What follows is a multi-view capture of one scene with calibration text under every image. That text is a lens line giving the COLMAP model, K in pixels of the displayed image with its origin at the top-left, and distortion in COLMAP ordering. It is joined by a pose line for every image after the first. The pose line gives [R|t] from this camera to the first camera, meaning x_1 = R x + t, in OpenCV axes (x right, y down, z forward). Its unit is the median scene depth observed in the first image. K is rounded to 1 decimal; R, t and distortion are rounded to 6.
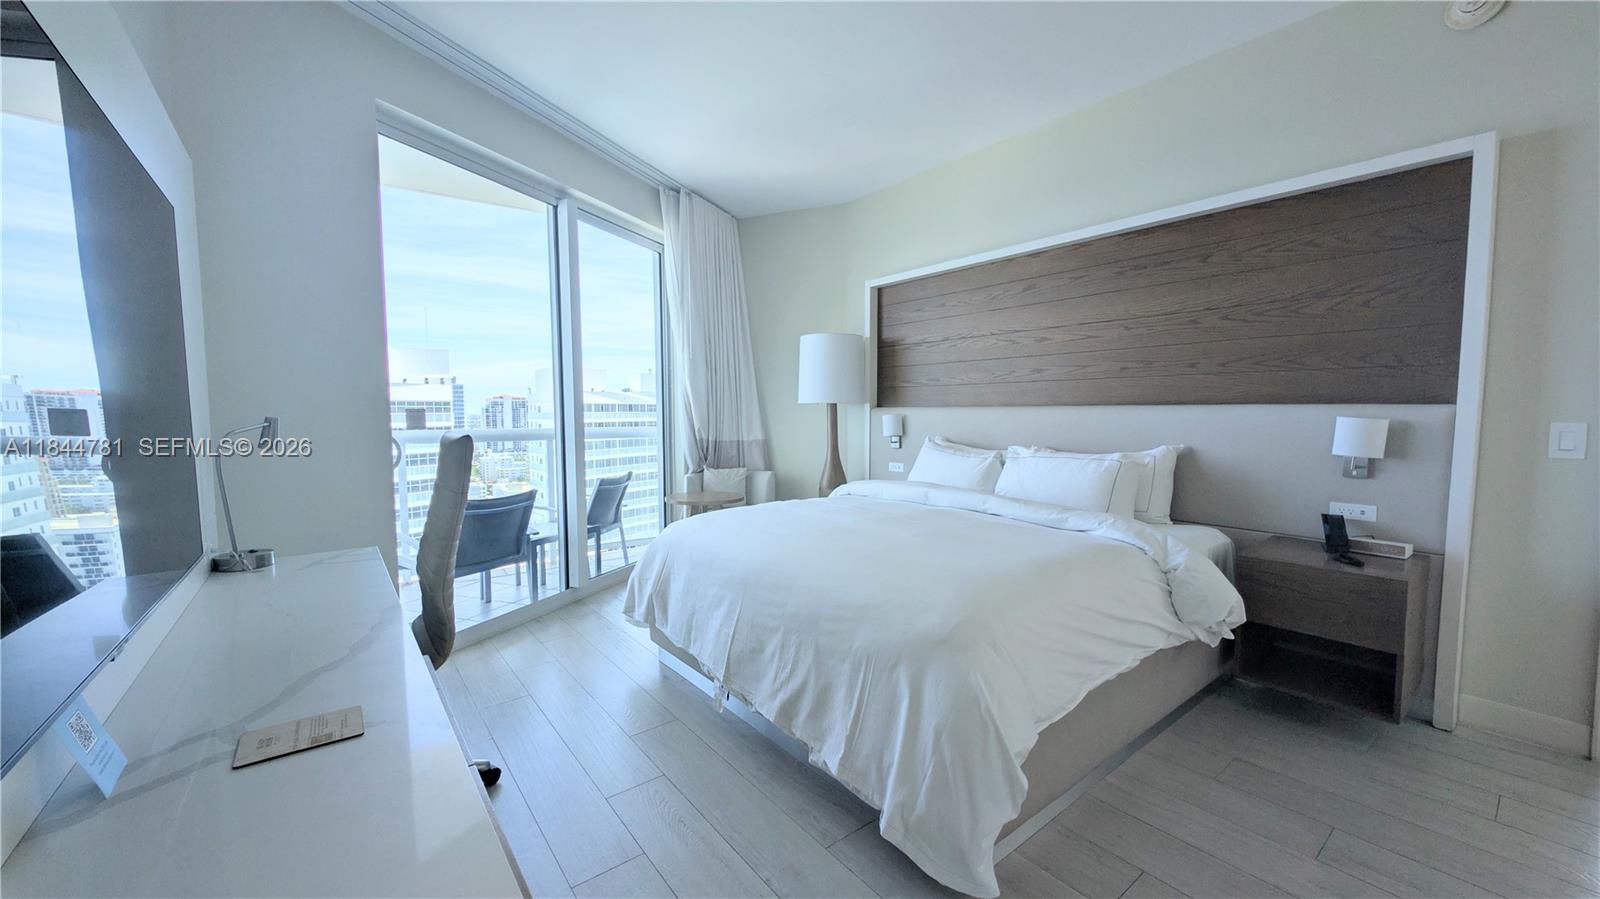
lens RADIAL K [[590.0, 0, 789.6], [0, 590.0, 447.9], [0, 0, 1]] dist [0.008874, -0.000466]
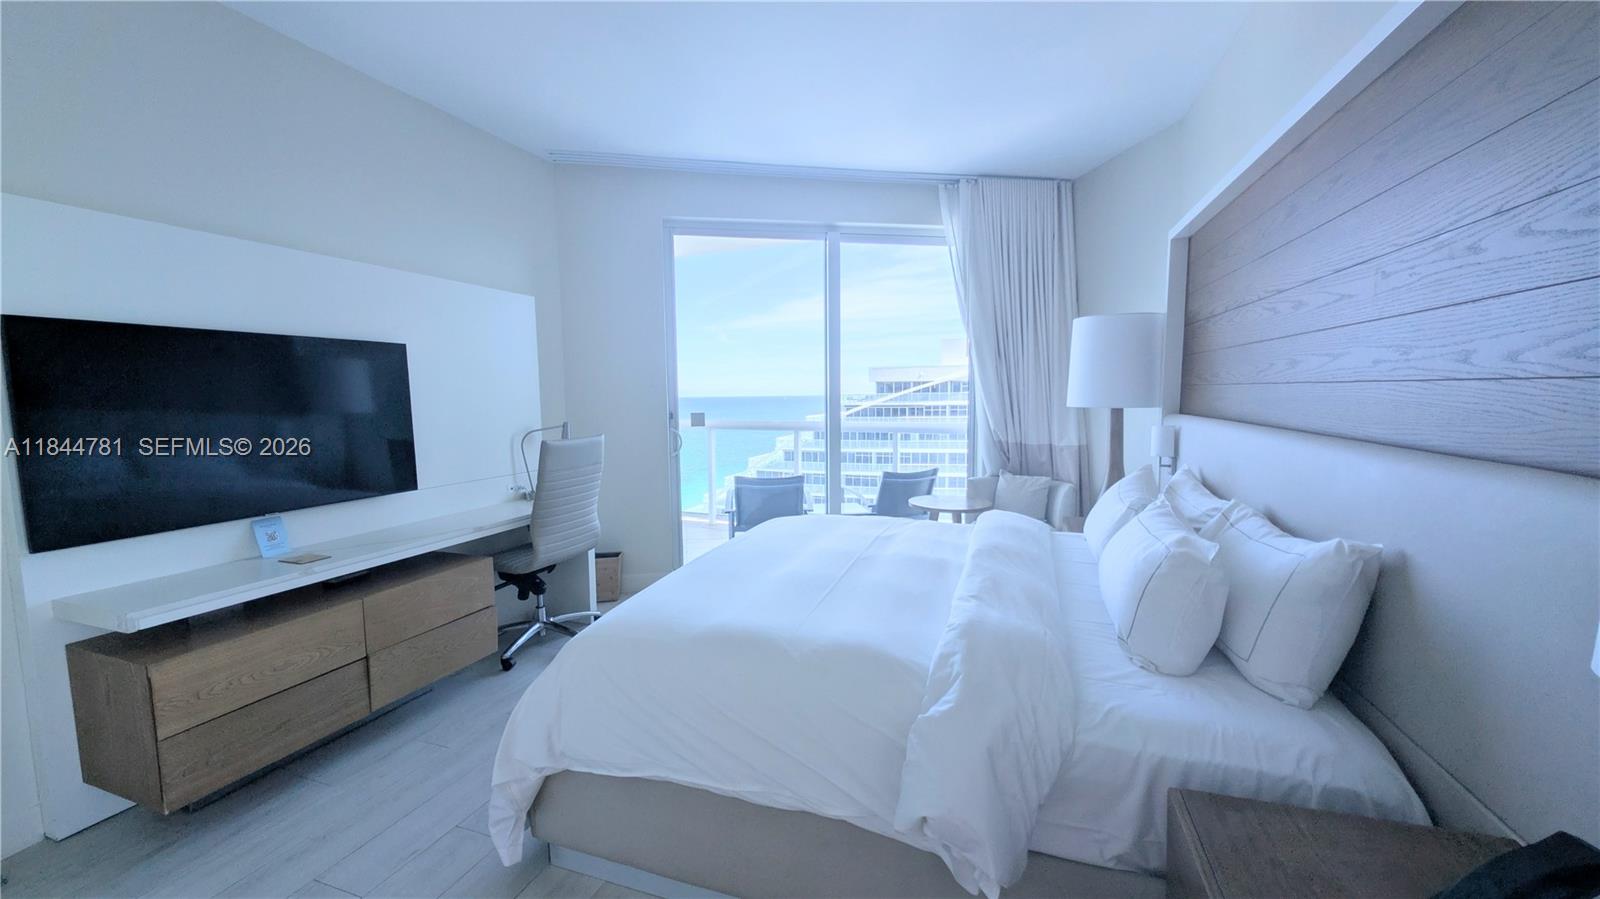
lens RADIAL K [[590.0, 0, 803.2], [0, 590.0, 446.3], [0, 0, 1]] dist [0.008874, -0.000466]
pose [[0.544762, 0.075615, -0.835175, 0.598790], [-0.042289, 0.997136, 0.062695, -0.067233], [0.837524, 0.001165, 0.546400, 0.314936]]
